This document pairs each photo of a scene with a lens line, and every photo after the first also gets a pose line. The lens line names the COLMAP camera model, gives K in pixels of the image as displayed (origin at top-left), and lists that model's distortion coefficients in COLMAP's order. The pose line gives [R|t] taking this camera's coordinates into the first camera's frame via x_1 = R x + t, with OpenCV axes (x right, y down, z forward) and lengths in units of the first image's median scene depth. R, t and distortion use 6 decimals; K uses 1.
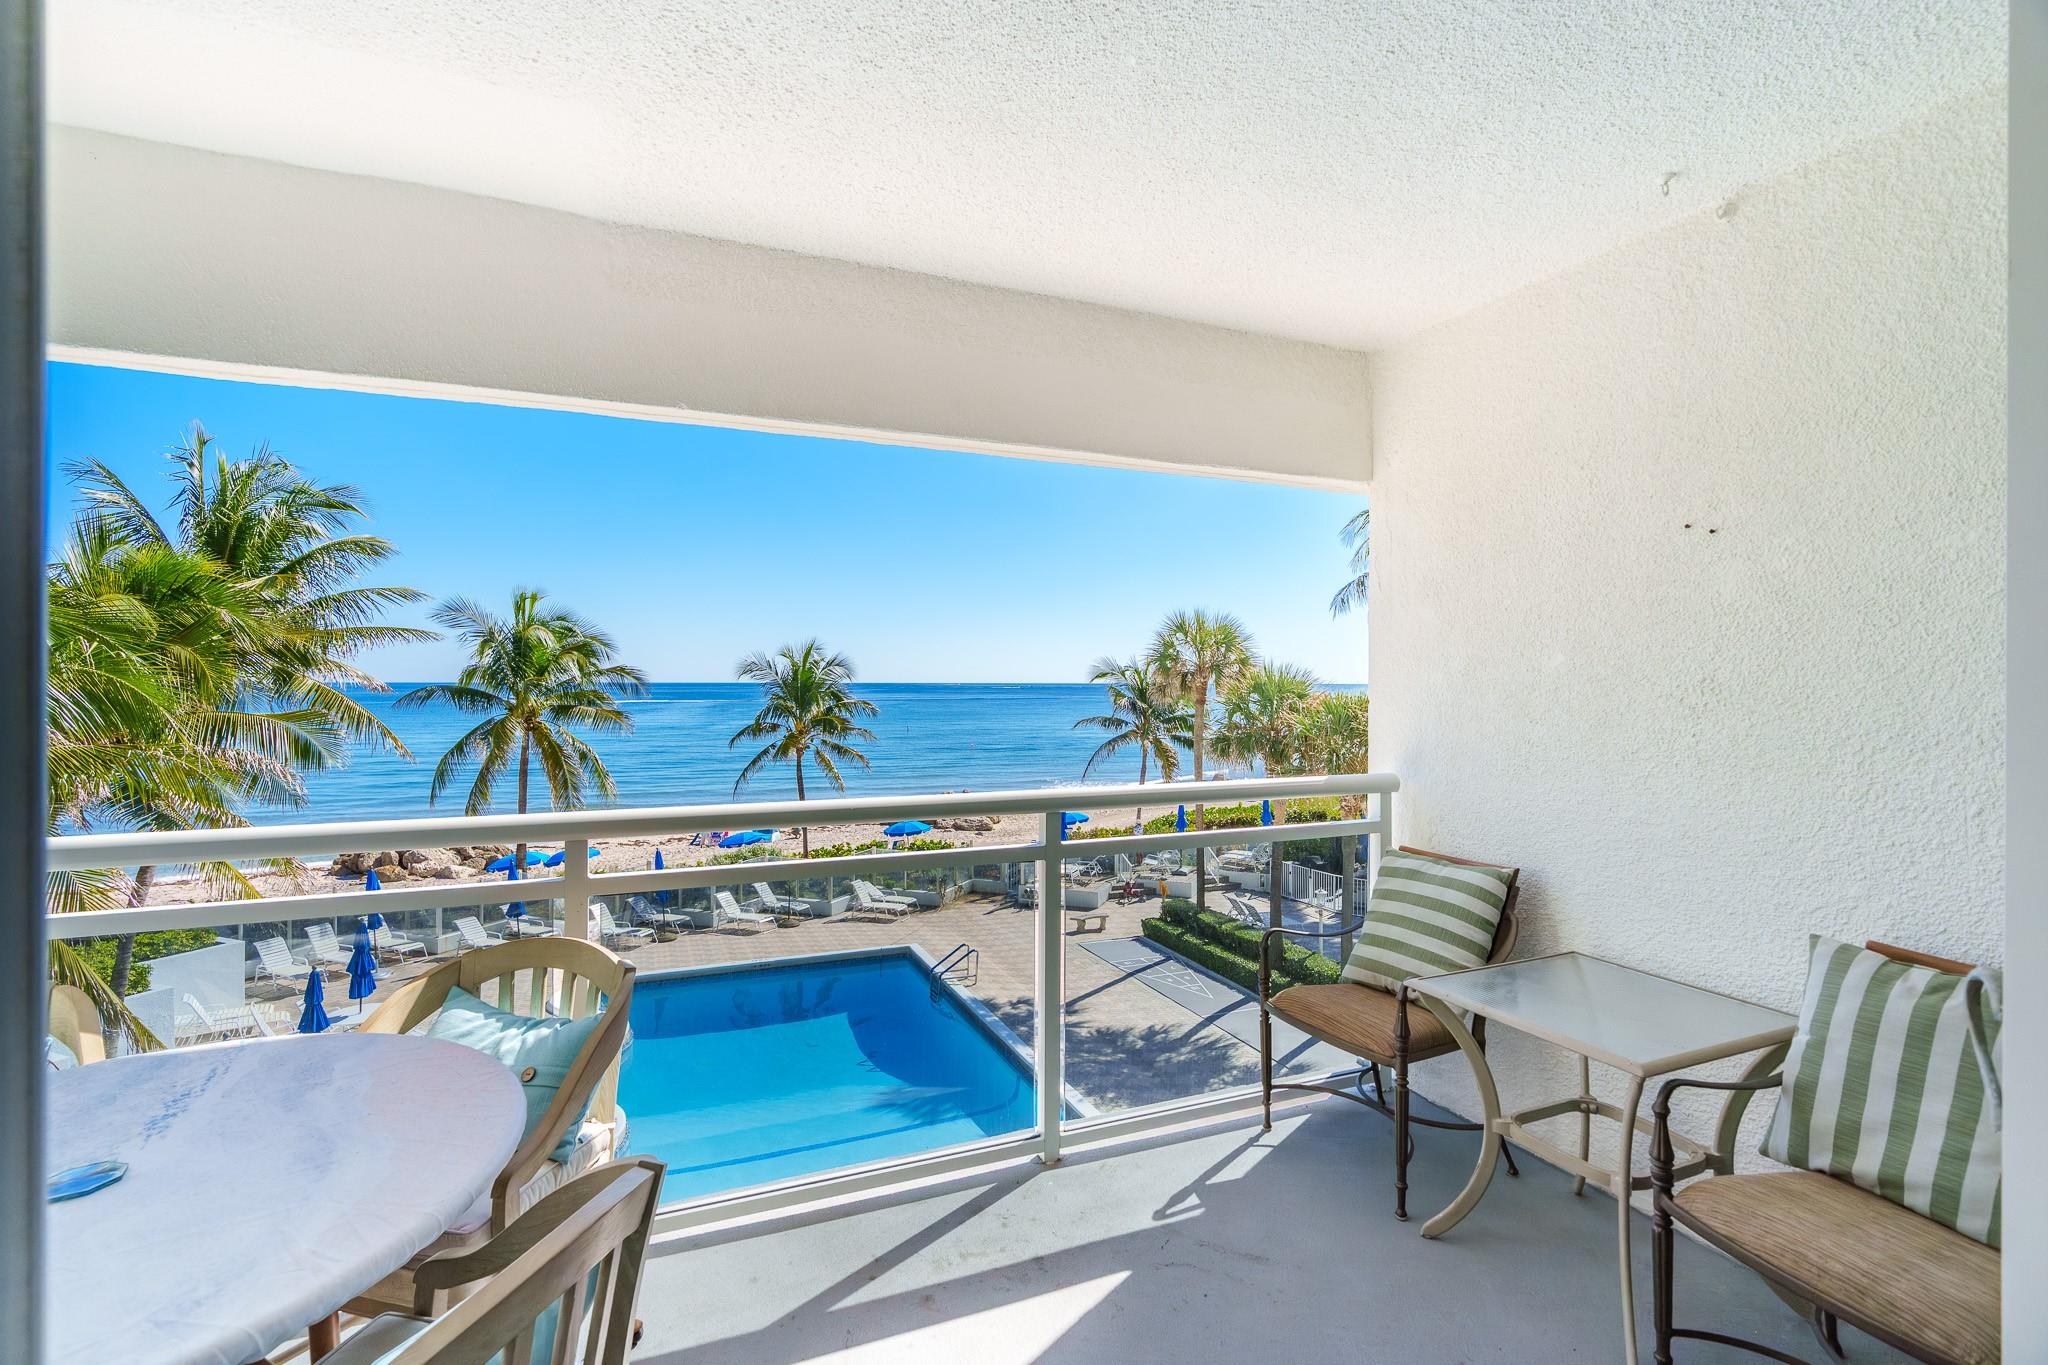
lens RADIAL K [[929.4, 0, 1018.4], [0, 929.4, 679.0], [0, 0, 1]] dist [-0.001981, -0.000138]
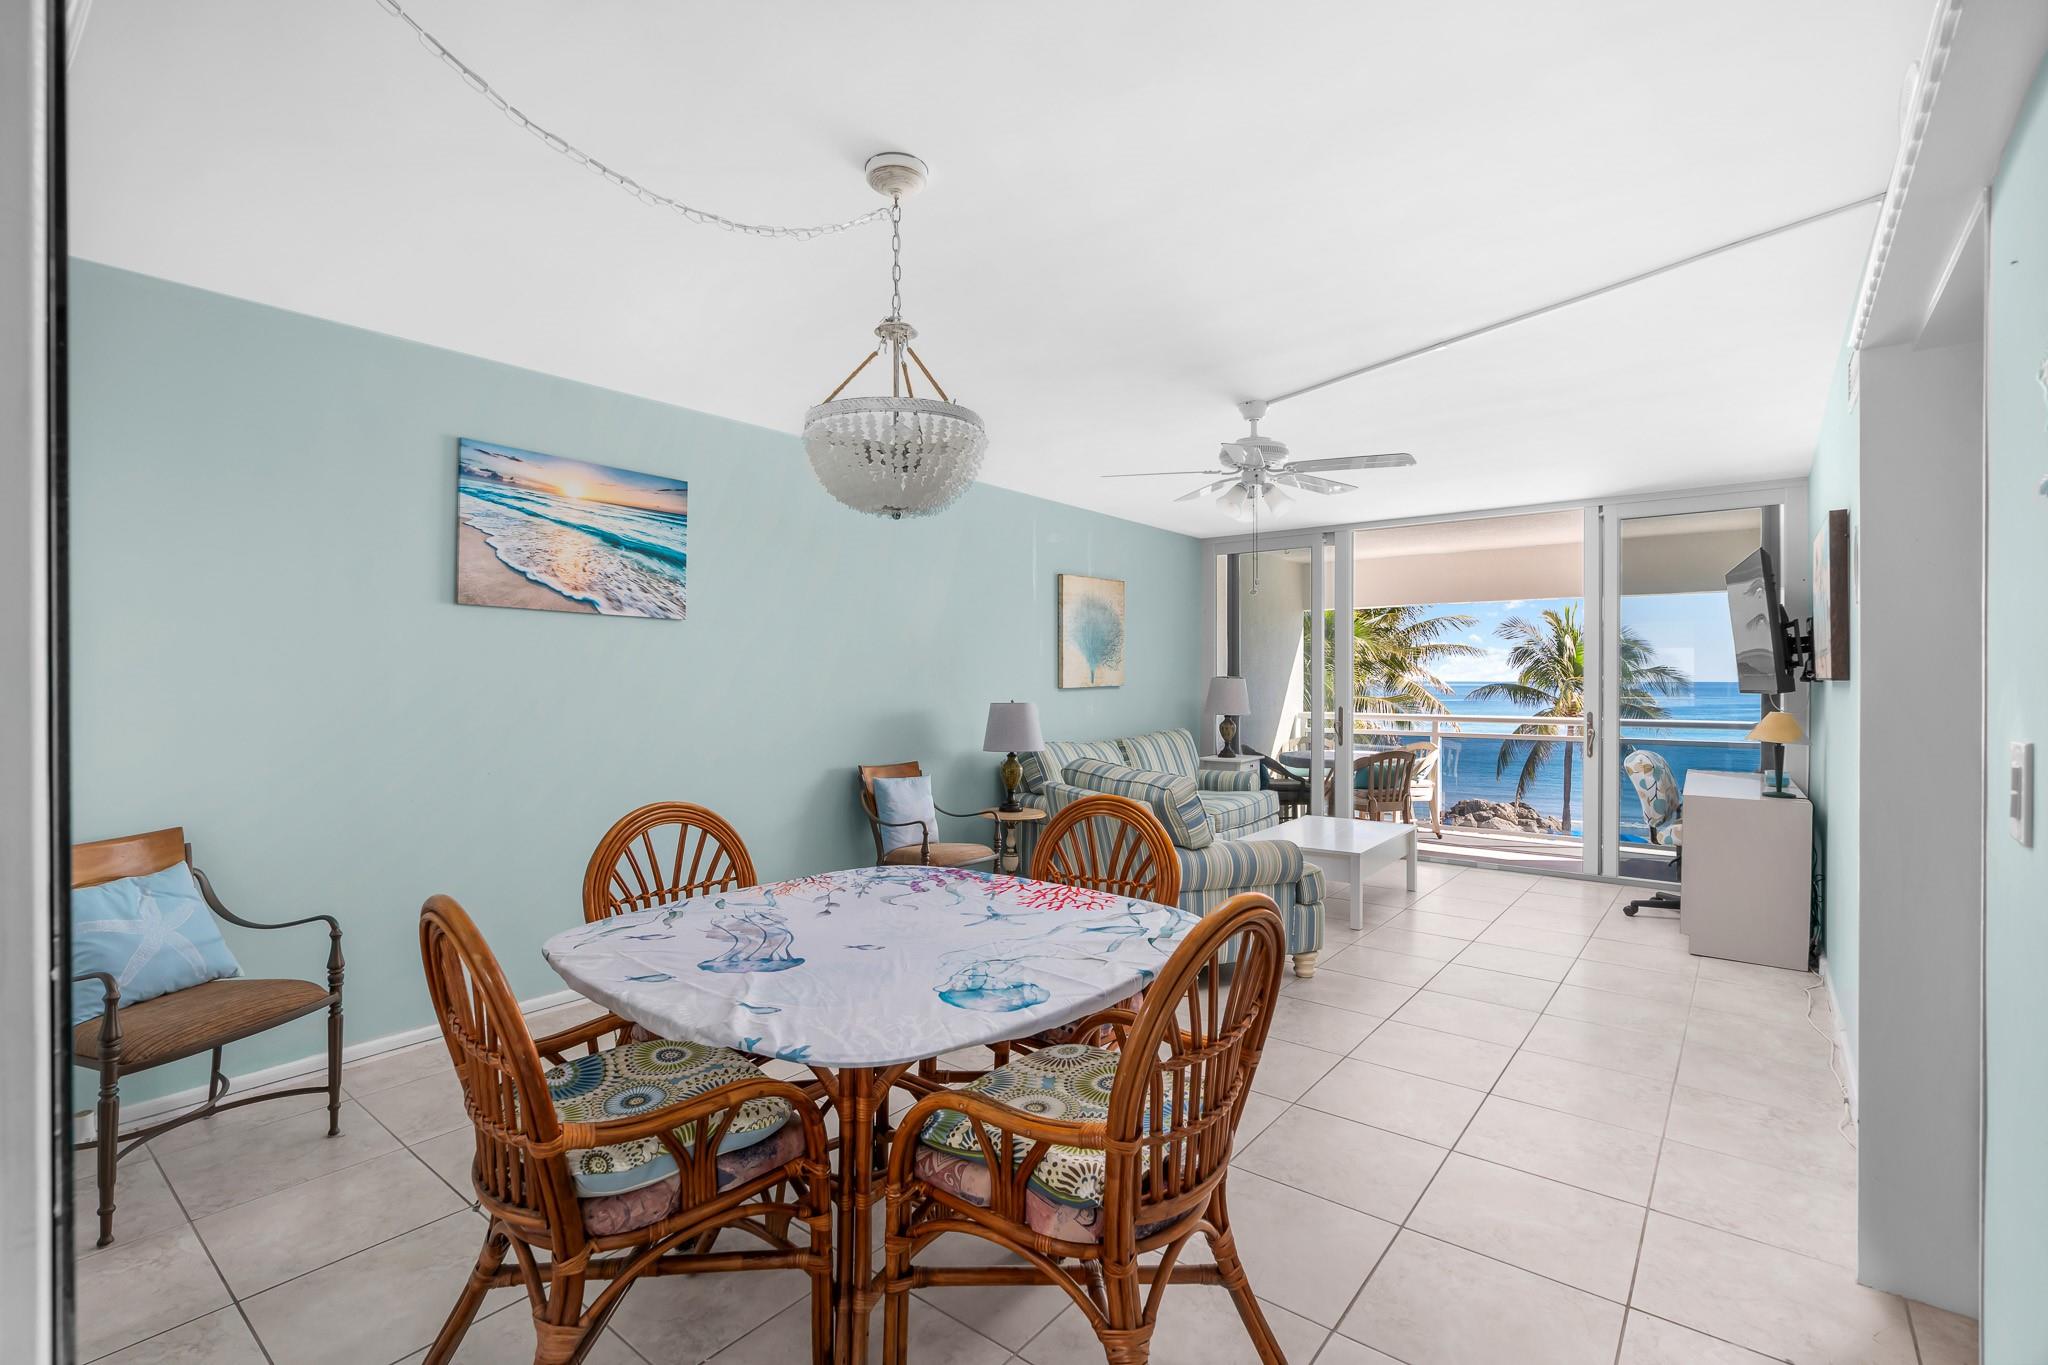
lens RADIAL K [[929.4, 0, 1018.4], [0, 929.4, 679.0], [0, 0, 1]] dist [-0.001981, -0.000138]
pose [[0.487324, 0.001710, -0.873219, 0.170925], [-0.001111, 0.999998, 0.001338, -0.000443], [0.873220, 0.000318, 0.487325, -0.199011]]
